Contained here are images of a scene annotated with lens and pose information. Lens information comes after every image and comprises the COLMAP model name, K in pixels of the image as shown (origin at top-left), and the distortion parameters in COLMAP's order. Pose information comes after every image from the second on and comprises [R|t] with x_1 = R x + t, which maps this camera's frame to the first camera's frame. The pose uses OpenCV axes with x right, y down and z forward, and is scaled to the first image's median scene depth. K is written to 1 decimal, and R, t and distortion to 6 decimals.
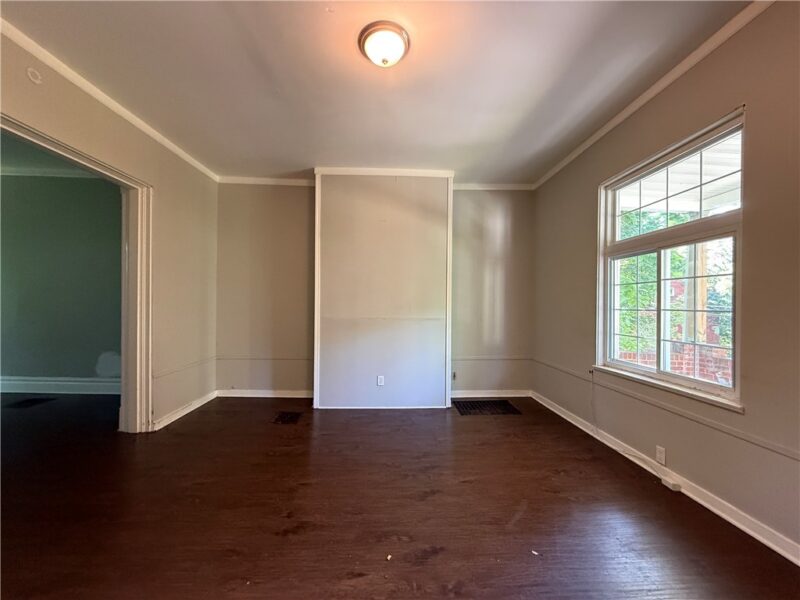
lens RADIAL K [[319.8, 0, 398.1], [0, 319.8, 300.3], [0, 0, 1]] dist [-0.000260, -0.000453]
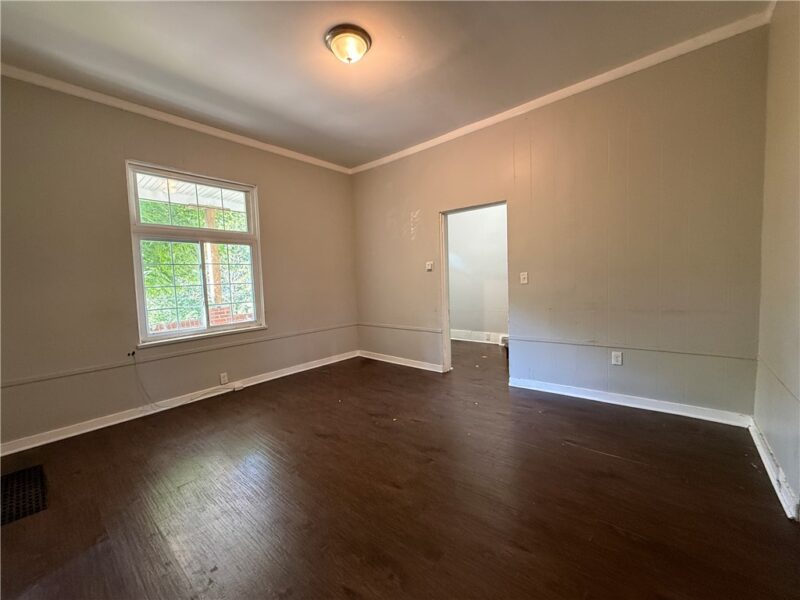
lens RADIAL K [[319.8, 0, 398.1], [0, 319.8, 300.3], [0, 0, 1]] dist [-0.000260, -0.000453]
pose [[-0.737706, -0.020773, 0.674803, -0.573755], [0.029270, 0.997603, 0.062708, 0.025546], [-0.674488, 0.066011, -0.735329, 1.066120]]
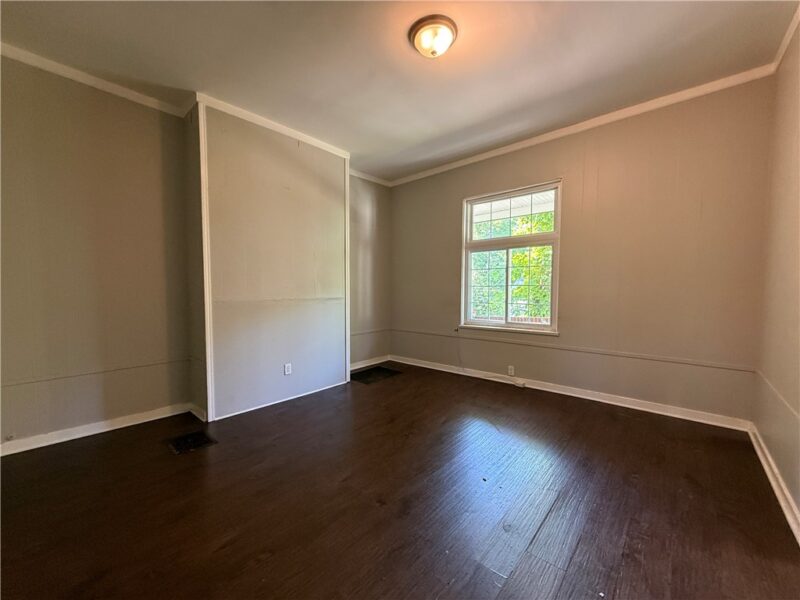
lens RADIAL K [[319.8, 0, 398.1], [0, 319.8, 300.3], [0, 0, 1]] dist [-0.000260, -0.000453]
pose [[0.689932, -0.038576, 0.722845, -0.557069], [0.002108, 0.998682, 0.051285, 0.015576], [-0.723871, -0.033860, 0.689104, 0.192258]]
